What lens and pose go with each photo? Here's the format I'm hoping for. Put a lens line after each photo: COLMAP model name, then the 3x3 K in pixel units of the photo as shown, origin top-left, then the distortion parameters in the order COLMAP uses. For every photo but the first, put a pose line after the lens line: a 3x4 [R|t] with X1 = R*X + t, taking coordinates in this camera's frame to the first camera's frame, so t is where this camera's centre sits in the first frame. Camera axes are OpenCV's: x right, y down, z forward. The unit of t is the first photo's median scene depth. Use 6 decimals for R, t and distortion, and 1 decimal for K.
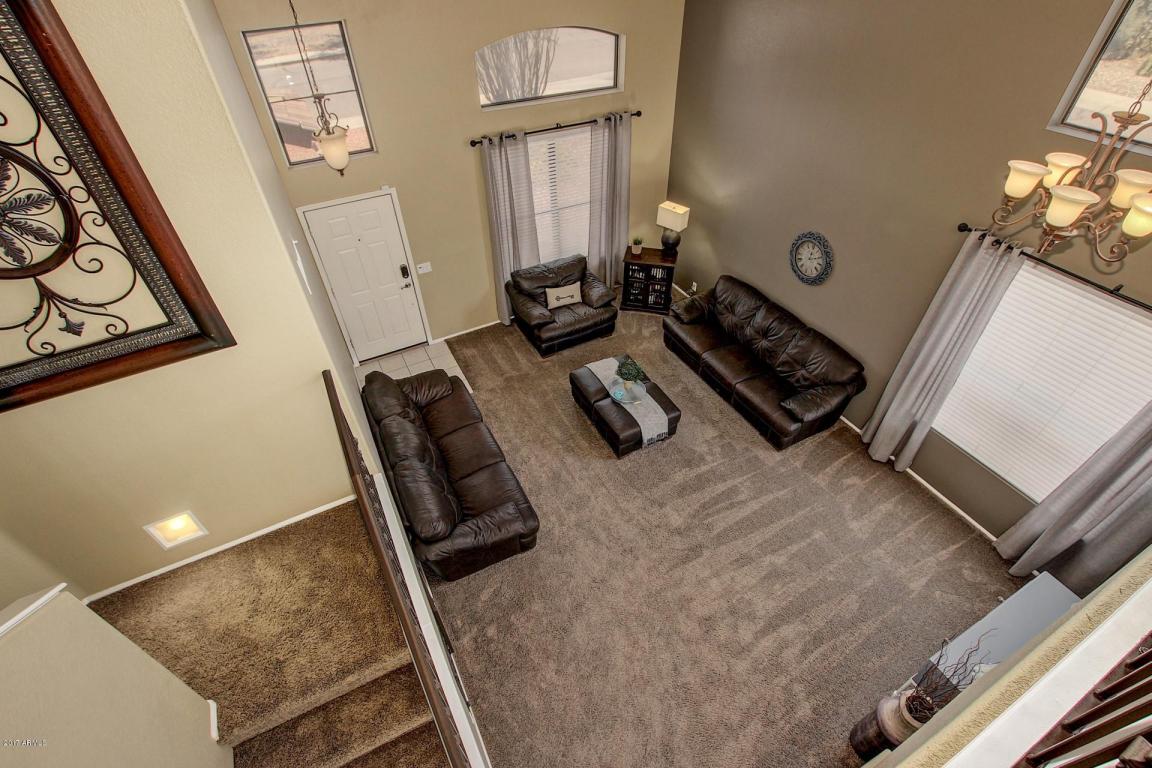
lens RADIAL K [[535.0, 0, 575.0], [0, 535.0, 394.9], [0, 0, 1]] dist [-0.028681, 0.000899]
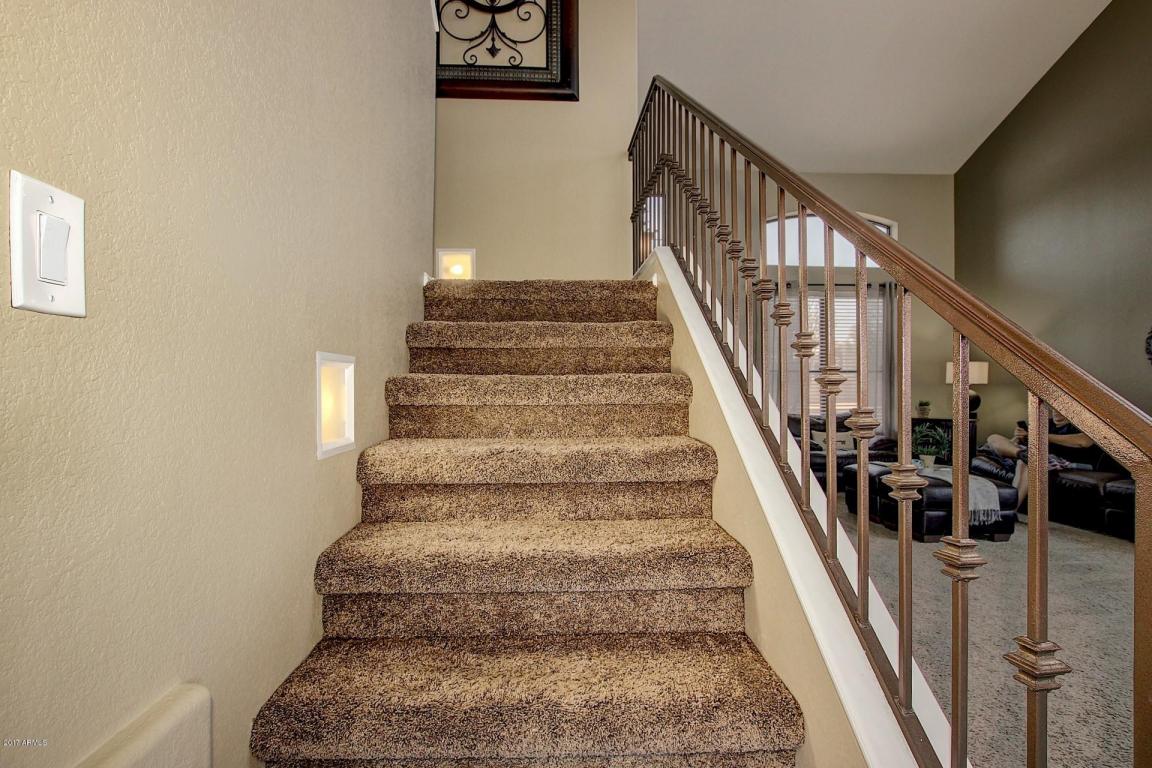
lens RADIAL K [[535.0, 0, 575.0], [0, 535.0, 394.9], [0, 0, 1]] dist [-0.028681, 0.000899]
pose [[0.902324, 0.020413, -0.430575, -0.095610], [-0.302620, 0.741338, -0.599032, 1.357537], [0.306974, 0.670821, 0.675104, 0.692577]]
